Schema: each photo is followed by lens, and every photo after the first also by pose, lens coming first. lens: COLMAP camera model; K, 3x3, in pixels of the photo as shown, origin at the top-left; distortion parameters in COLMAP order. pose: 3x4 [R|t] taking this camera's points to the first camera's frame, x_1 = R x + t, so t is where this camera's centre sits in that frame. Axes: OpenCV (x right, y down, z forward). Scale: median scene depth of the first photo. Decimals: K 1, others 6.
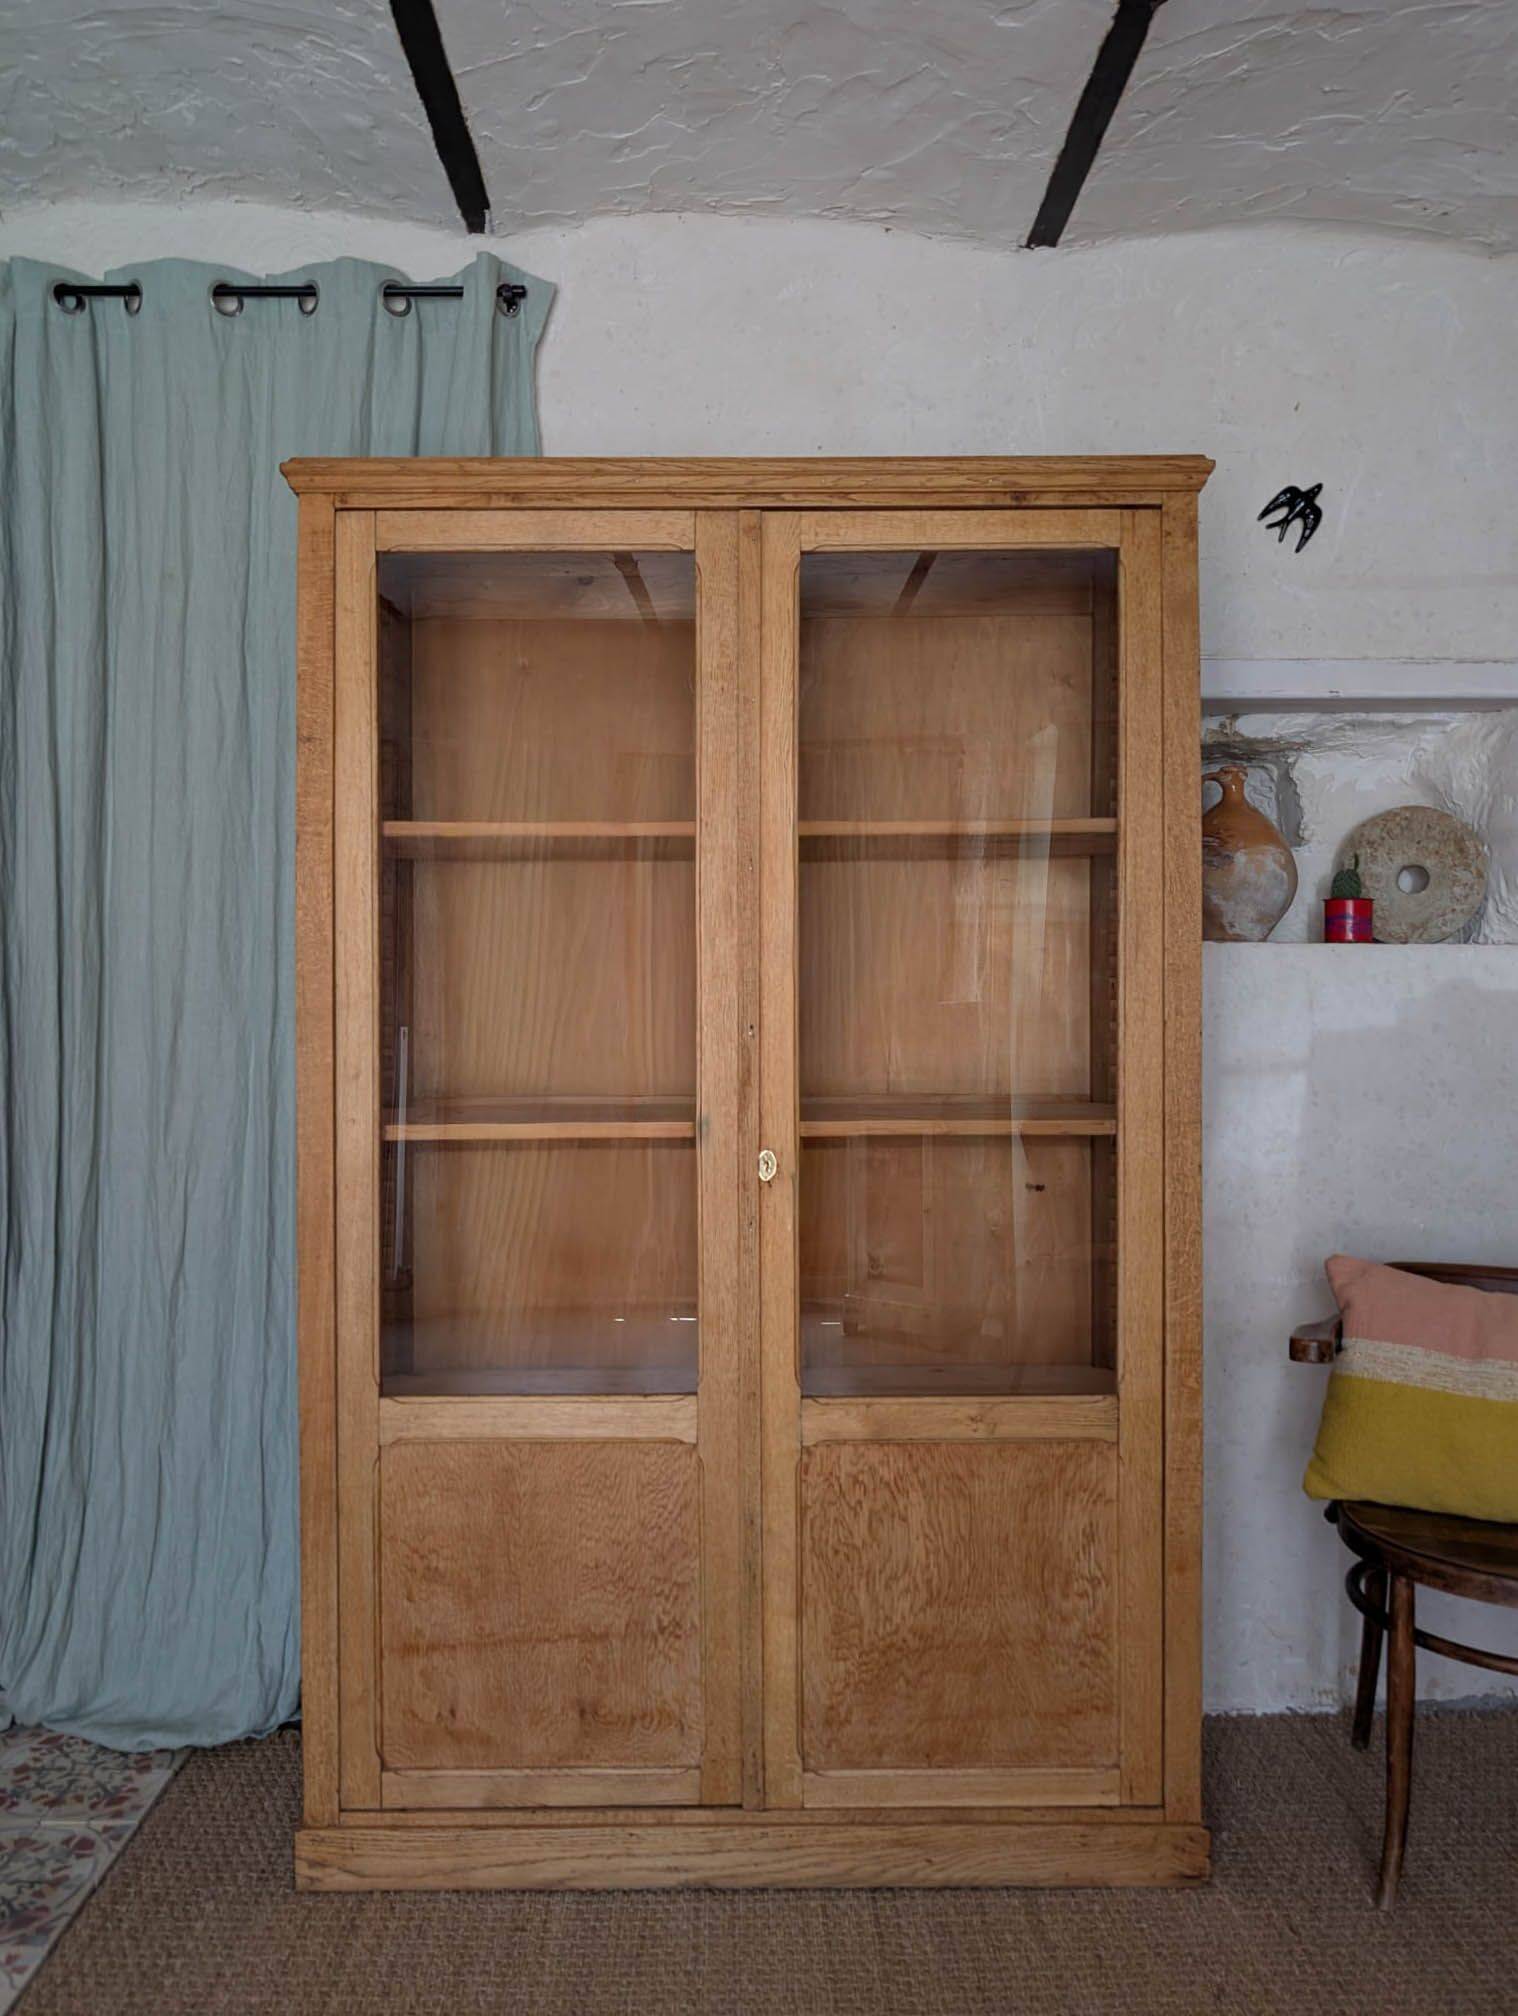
lens RADIAL K [[1451.6, 0, 757.4], [0, 1451.6, 995.4], [0, 0, 1]] dist [0.010381, -0.011297]
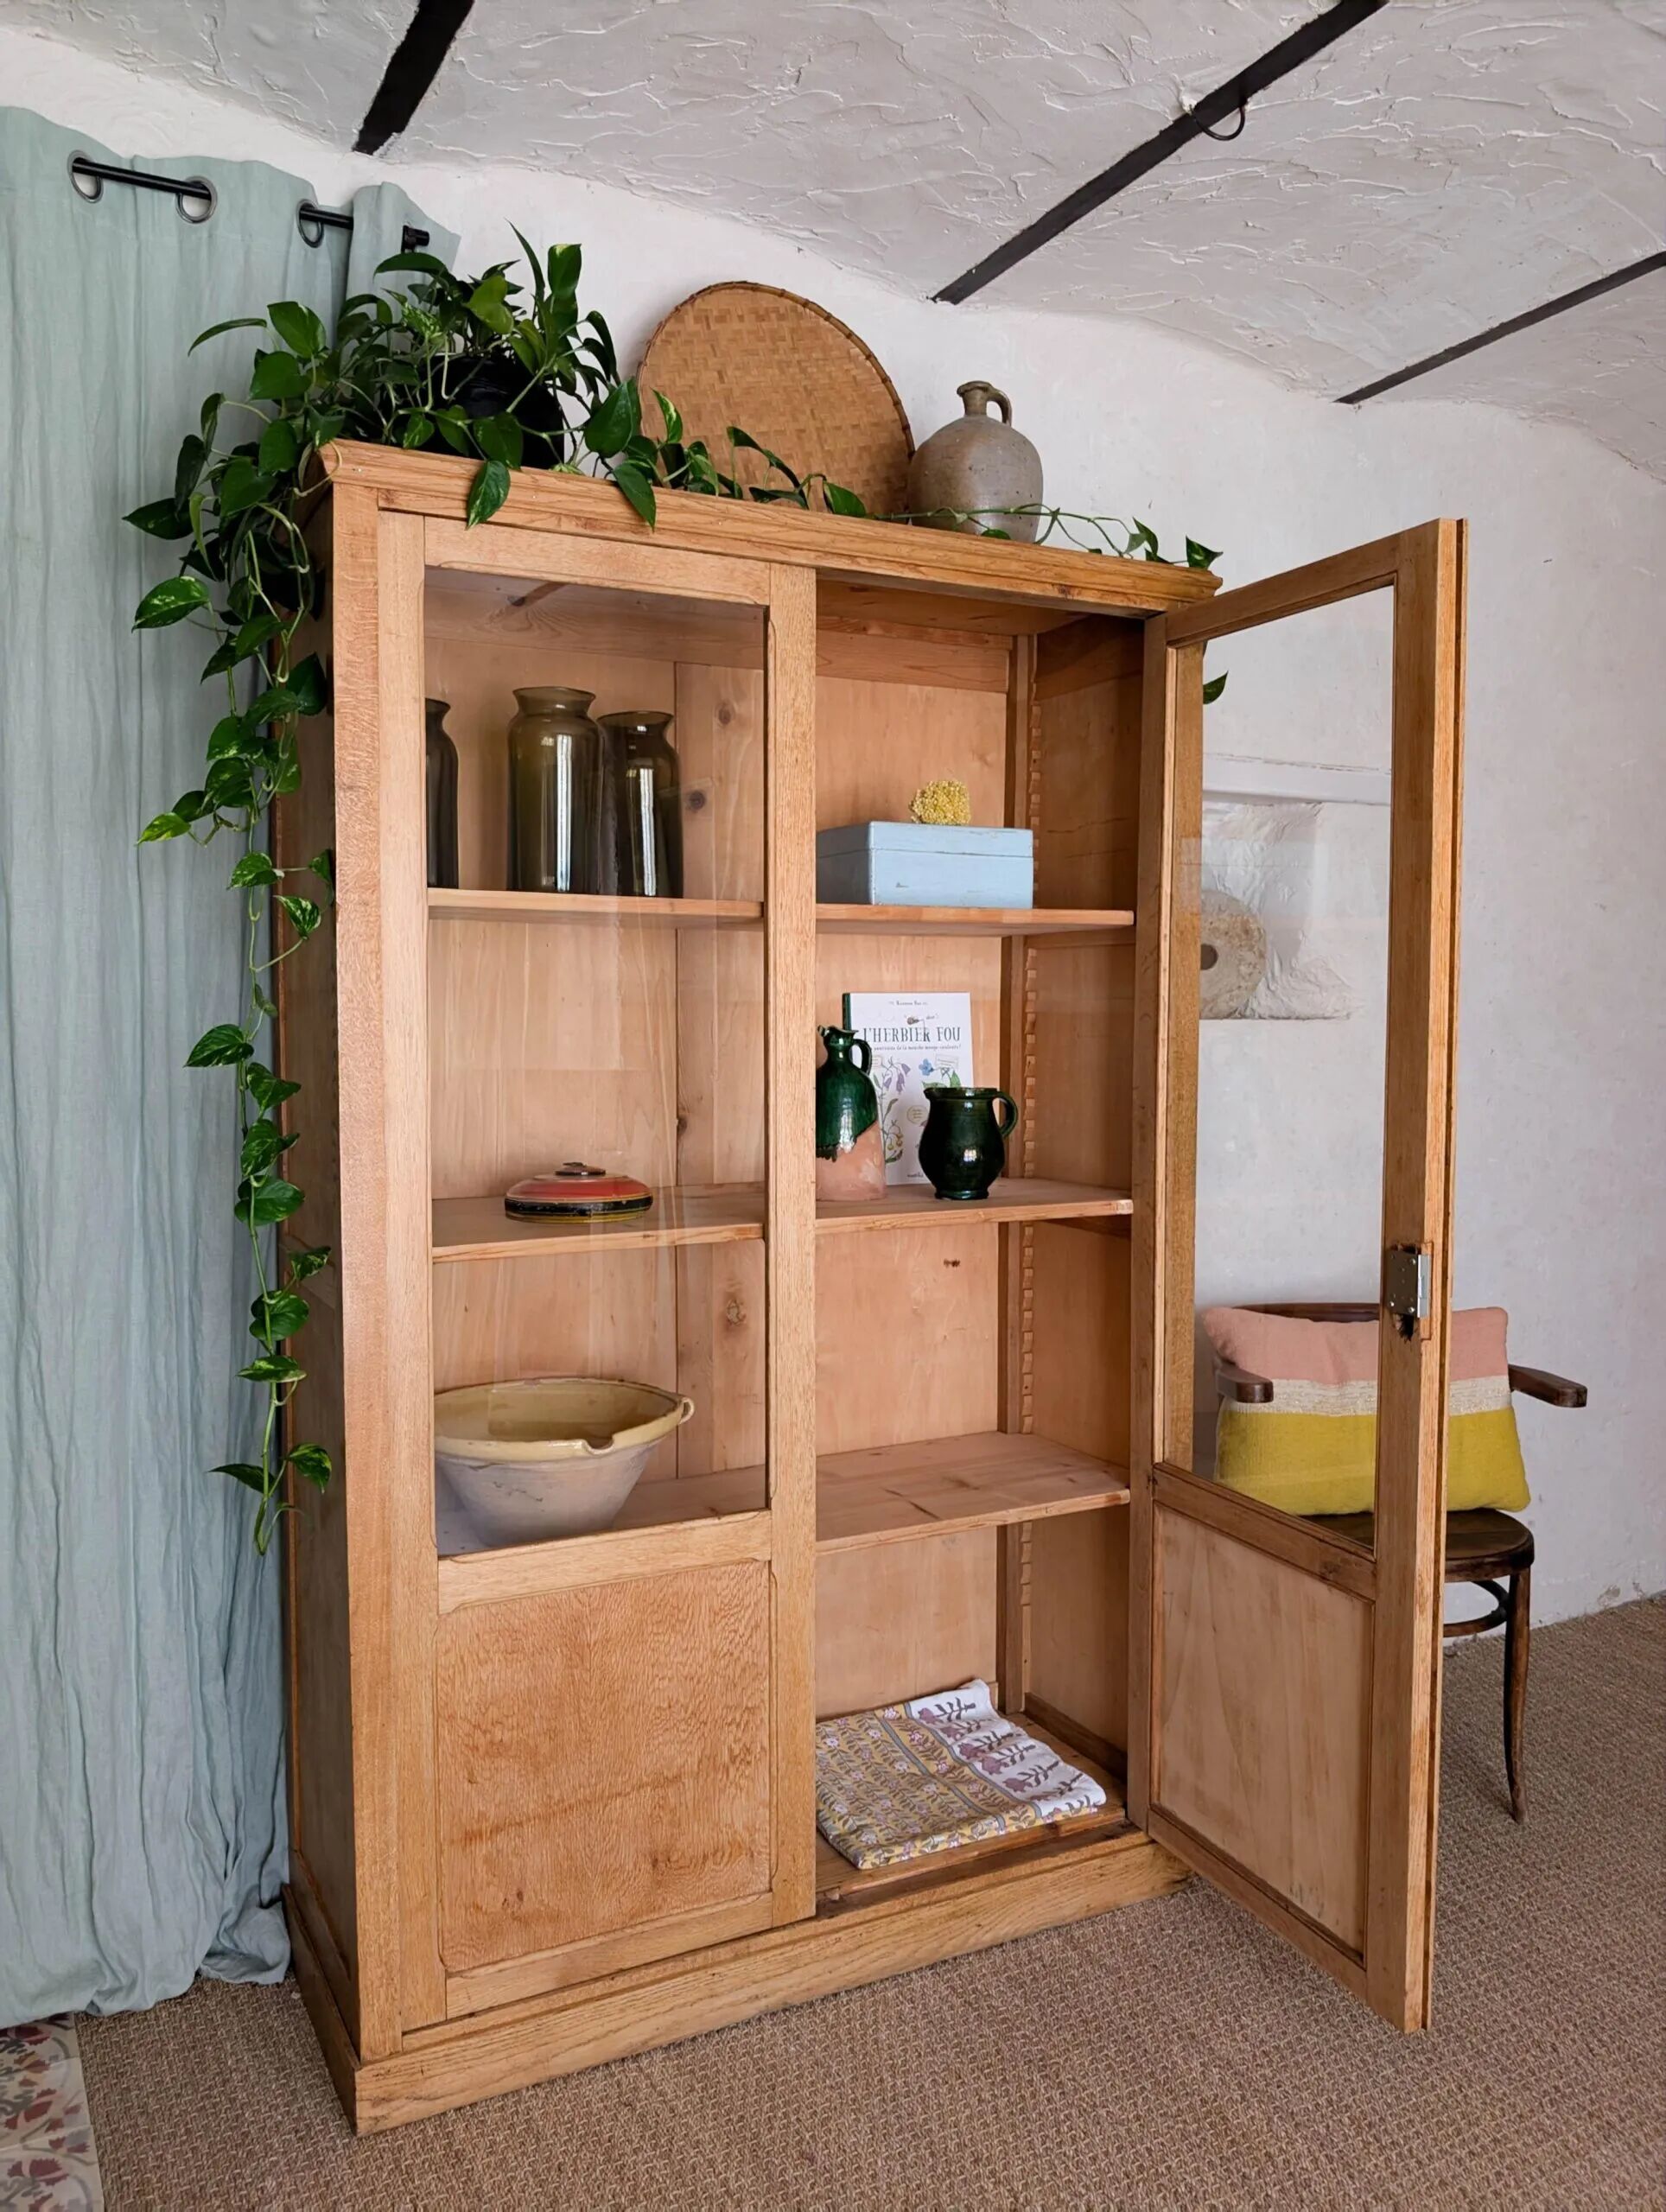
lens RADIAL K [[1658.0, 0, 795.1], [0, 1658.0, 1104.7], [0, 0, 1]] dist [0.000574, -0.006642]
pose [[0.894197, -0.022076, 0.447129, -0.503033], [-0.001427, 0.998638, 0.052159, -0.045361], [-0.447672, -0.047279, 0.892947, 0.038028]]
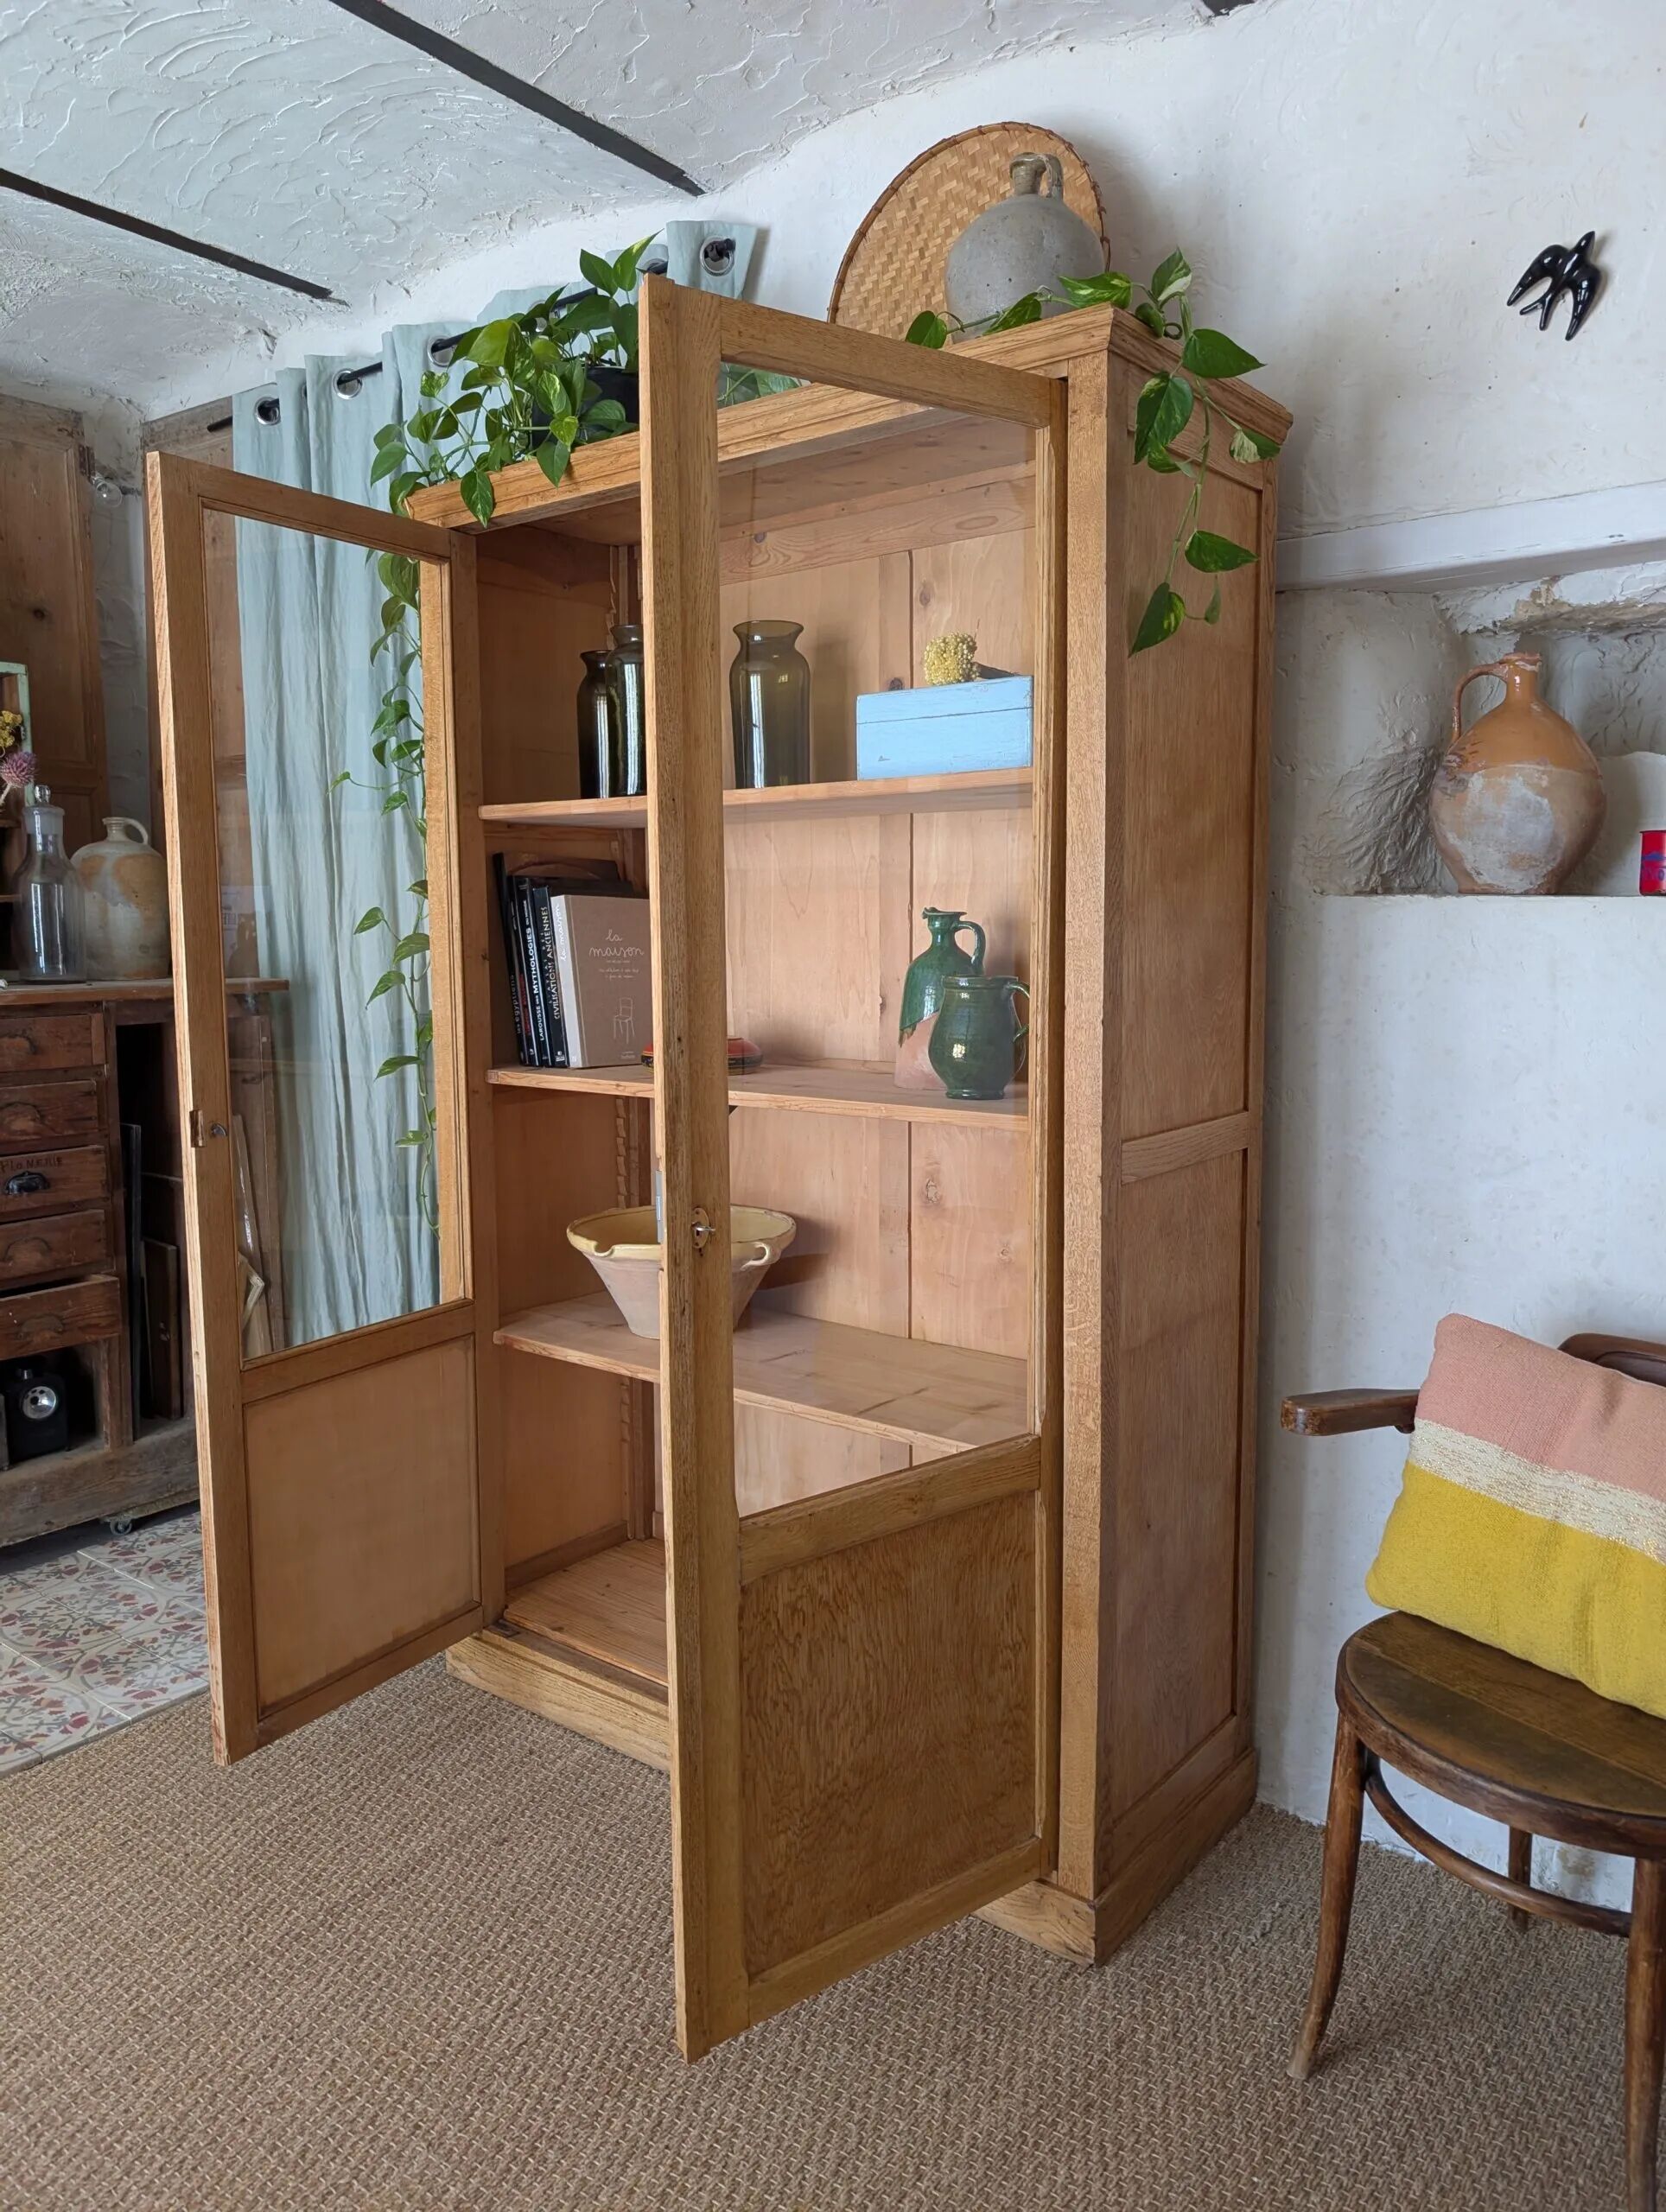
lens RADIAL K [[1581.7, 0, 829.9], [0, 1581.7, 1088.6], [0, 0, 1]] dist [0.002726, -0.005834]
pose [[0.781729, 0.066785, -0.620032, 0.743675], [0.001767, 0.994008, 0.109295, -0.034716], [0.623616, -0.086534, 0.776926, 0.185564]]
